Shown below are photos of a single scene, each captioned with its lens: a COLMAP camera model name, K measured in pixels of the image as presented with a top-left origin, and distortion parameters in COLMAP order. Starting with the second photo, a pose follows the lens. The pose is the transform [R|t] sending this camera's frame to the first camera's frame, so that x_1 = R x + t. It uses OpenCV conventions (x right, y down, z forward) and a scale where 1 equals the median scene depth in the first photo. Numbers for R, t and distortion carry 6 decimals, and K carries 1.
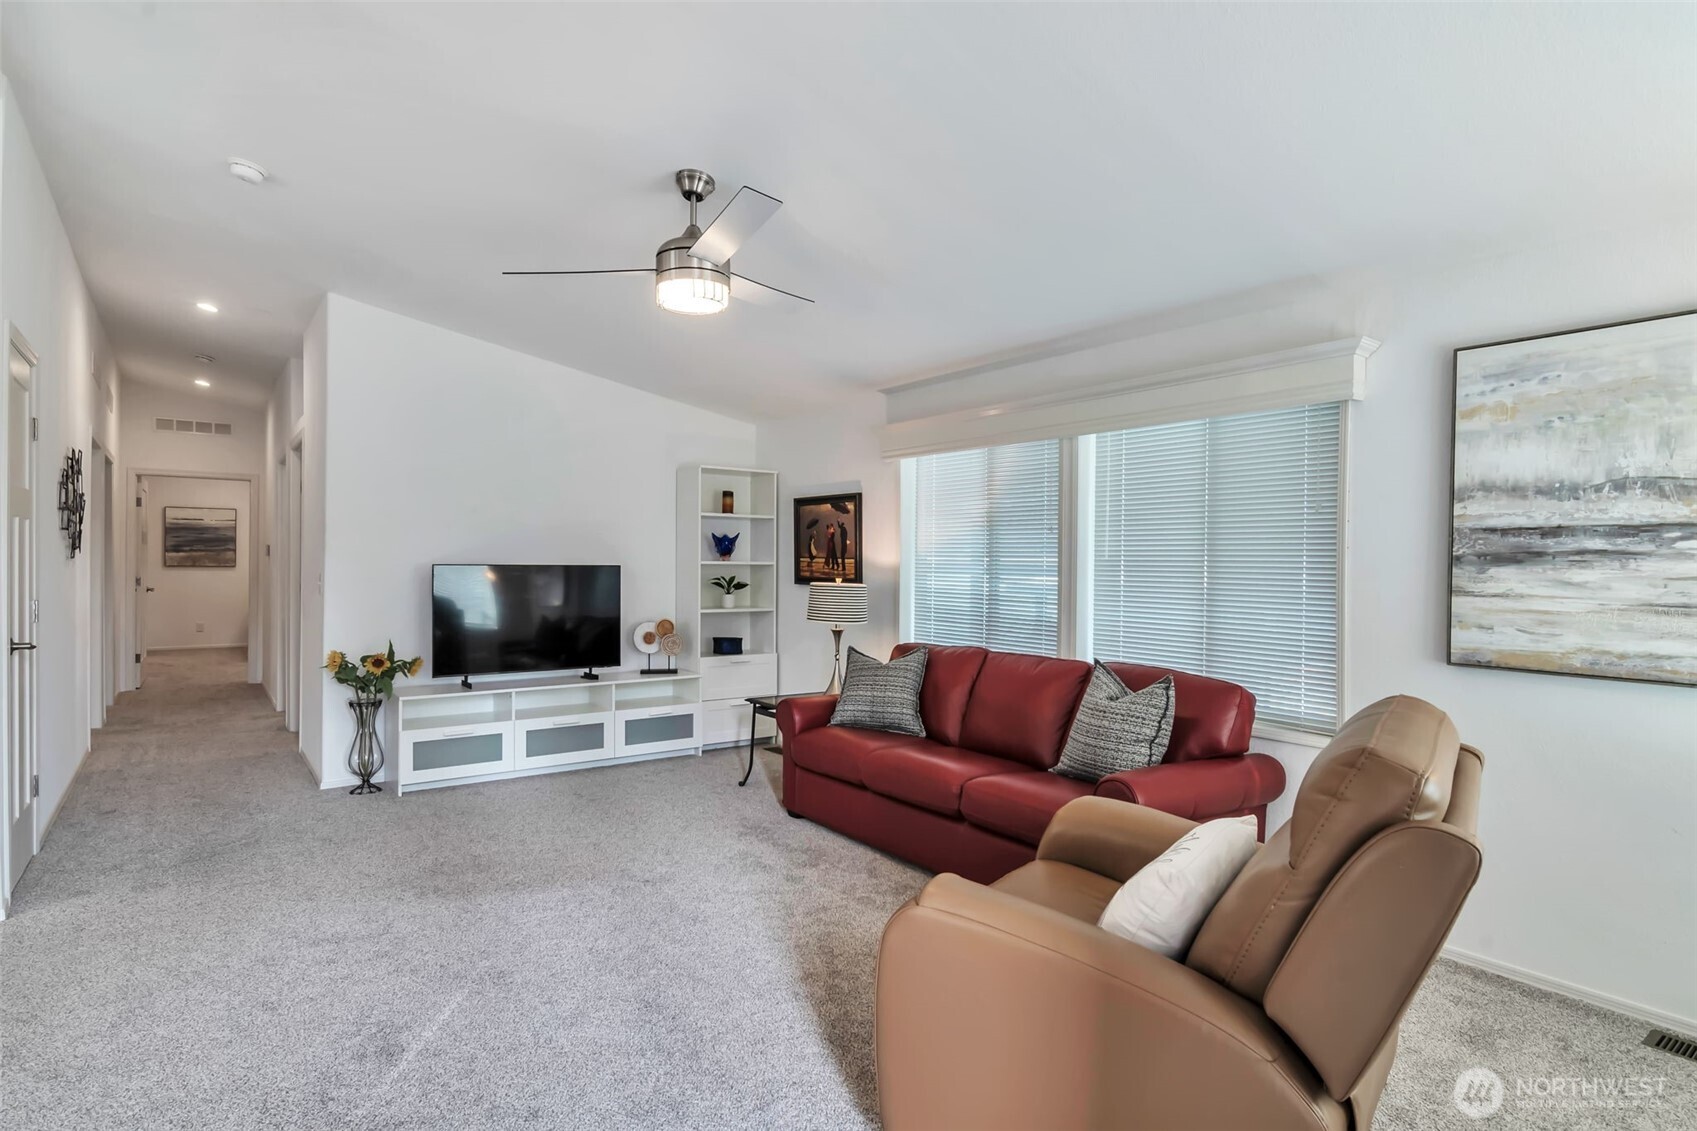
lens RADIAL K [[843.9, 0, 855.0], [0, 843.9, 560.0], [0, 0, 1]] dist [-0.001524, 0.000622]
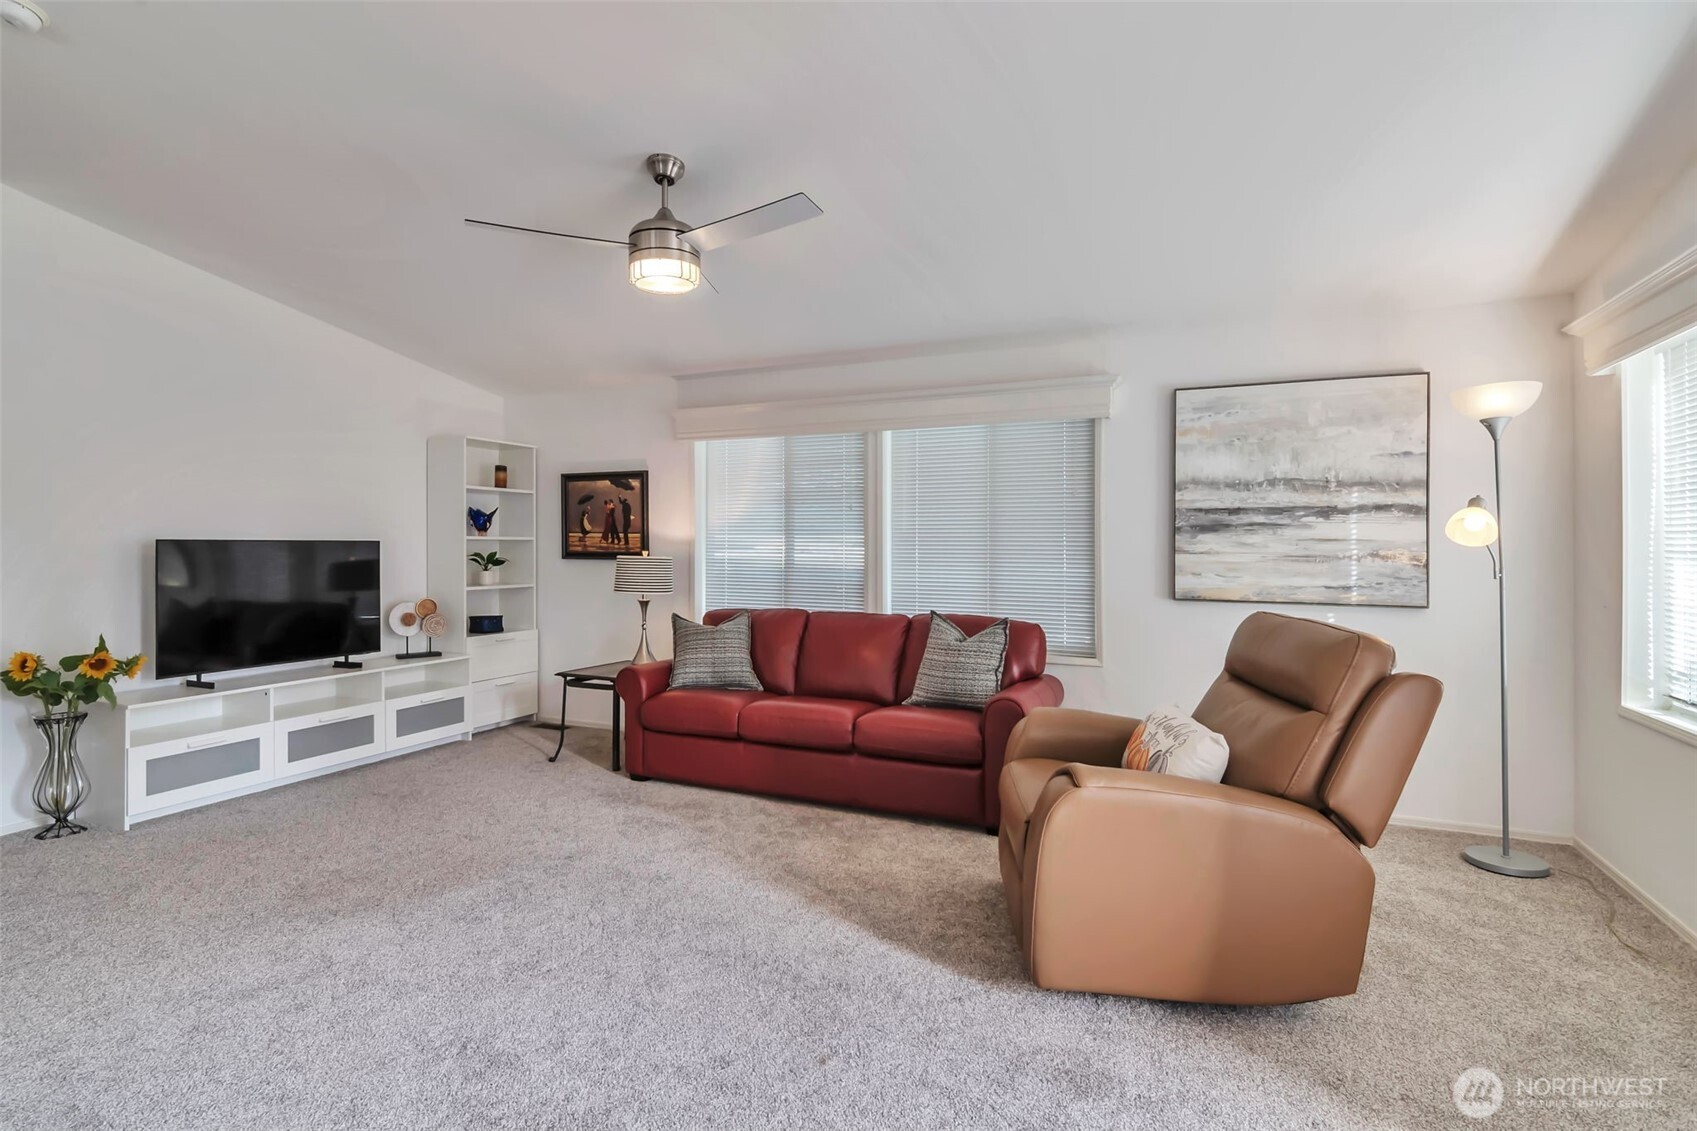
lens RADIAL K [[771.9, 0, 850.2], [0, 771.9, 532.0], [0, 0, 1]] dist [0.003068, 0.000502]
pose [[0.885377, 0.000563, 0.464873, -0.273630], [0.004299, 0.999947, -0.009399, 0.008946], [-0.464853, 0.010320, 0.885328, 0.035235]]
